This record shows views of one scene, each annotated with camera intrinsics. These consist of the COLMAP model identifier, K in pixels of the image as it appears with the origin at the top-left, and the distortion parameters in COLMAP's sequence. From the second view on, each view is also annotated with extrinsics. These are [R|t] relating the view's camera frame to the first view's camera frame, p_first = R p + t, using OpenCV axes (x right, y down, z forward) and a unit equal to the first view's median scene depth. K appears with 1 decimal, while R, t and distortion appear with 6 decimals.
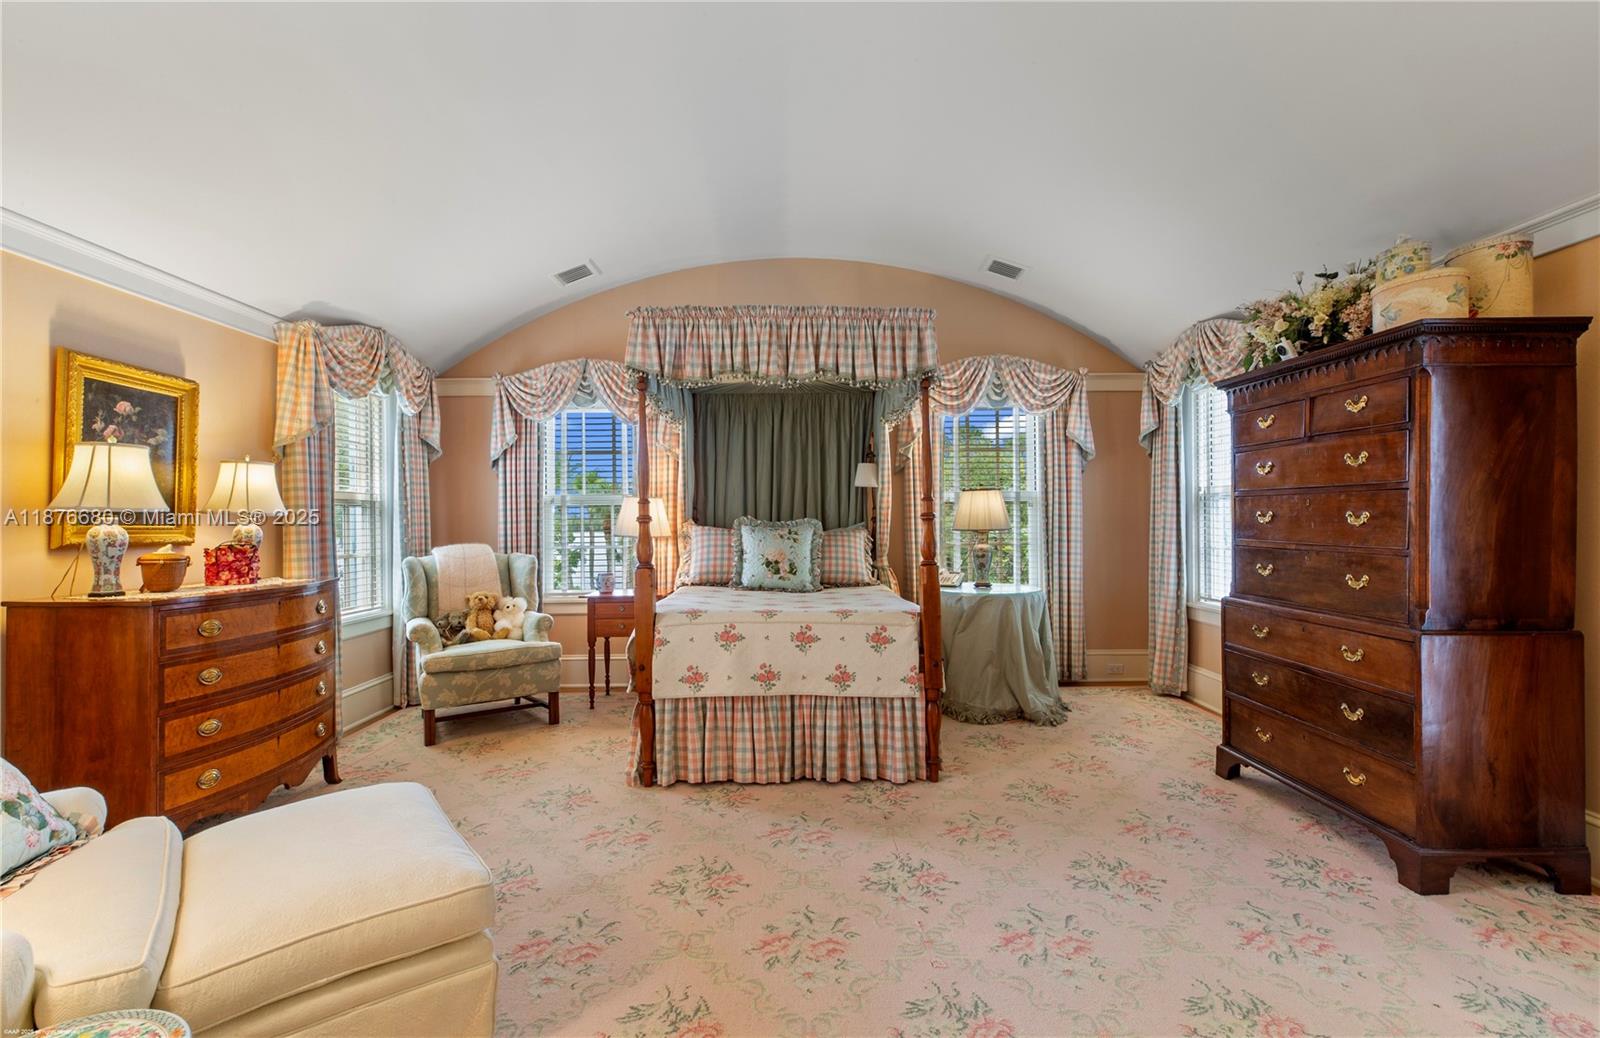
lens RADIAL K [[737.4, 0, 803.0], [0, 737.4, 510.0], [0, 0, 1]] dist [0.000841, 0.000119]
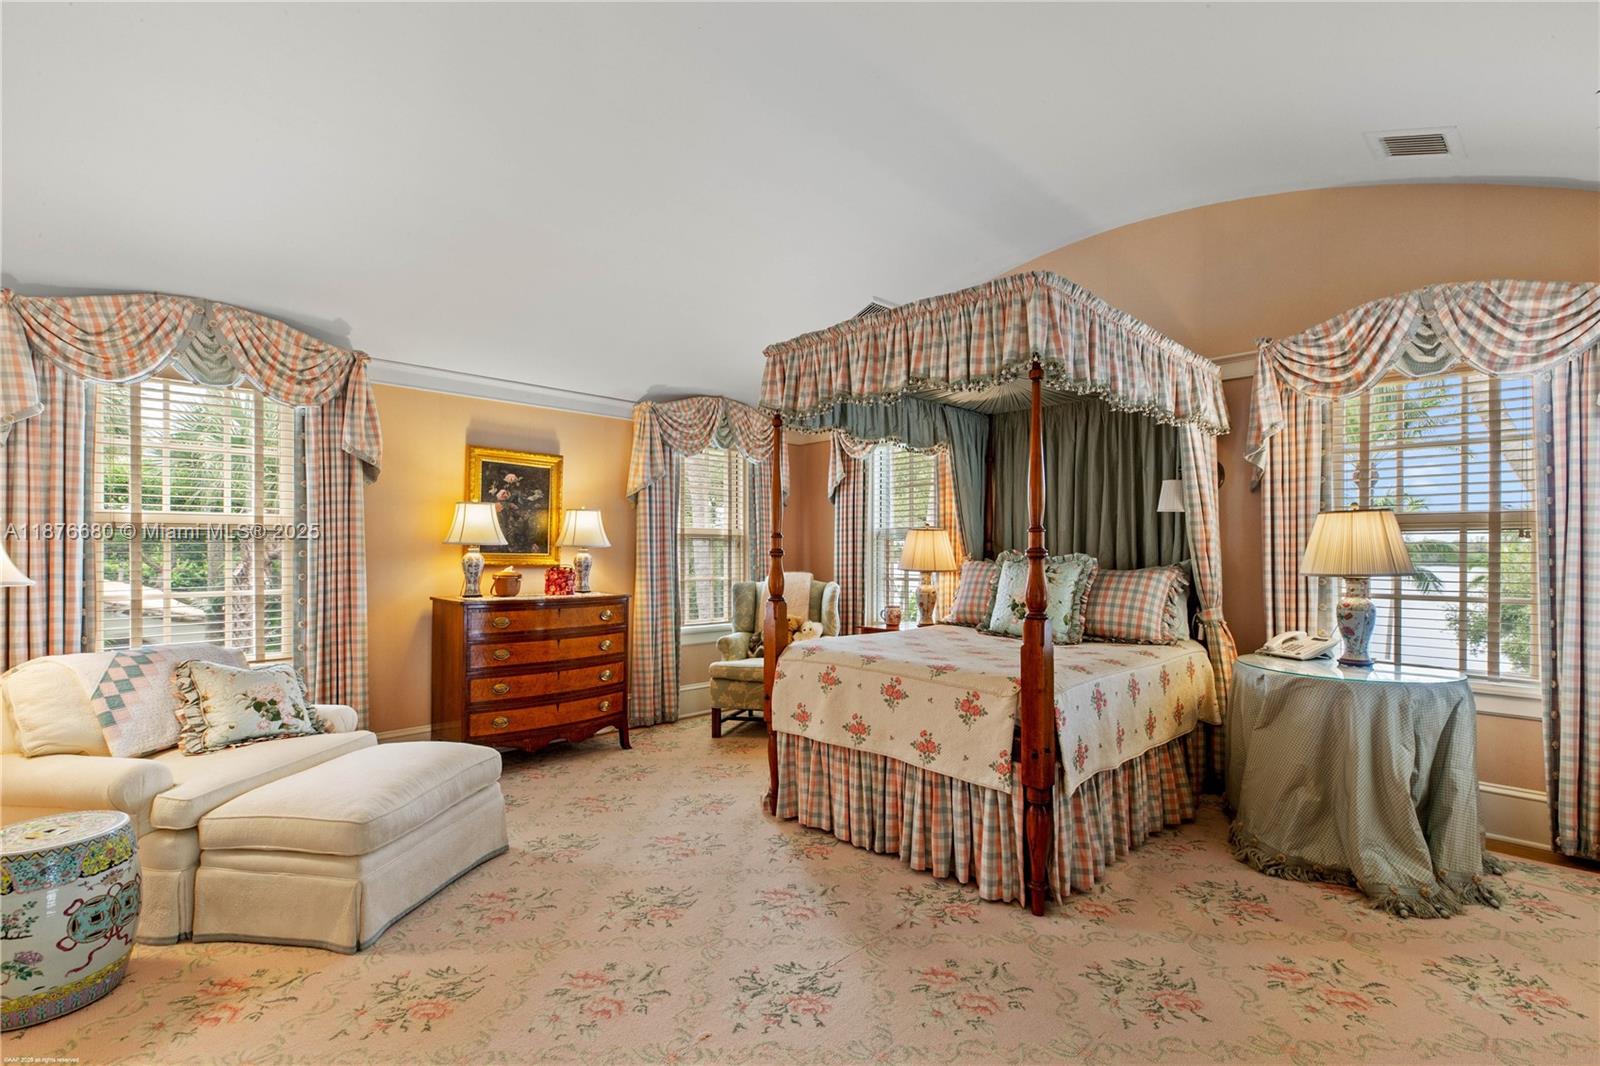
lens RADIAL K [[730.6, 0, 798.1], [0, 730.6, 545.7], [0, 0, 1]] dist [0.001339, -0.000074]
pose [[0.686295, 0.004026, -0.727312, 0.542563], [0.001545, 0.999974, 0.006993, -0.004466], [0.727321, -0.005923, 0.686271, 0.328827]]
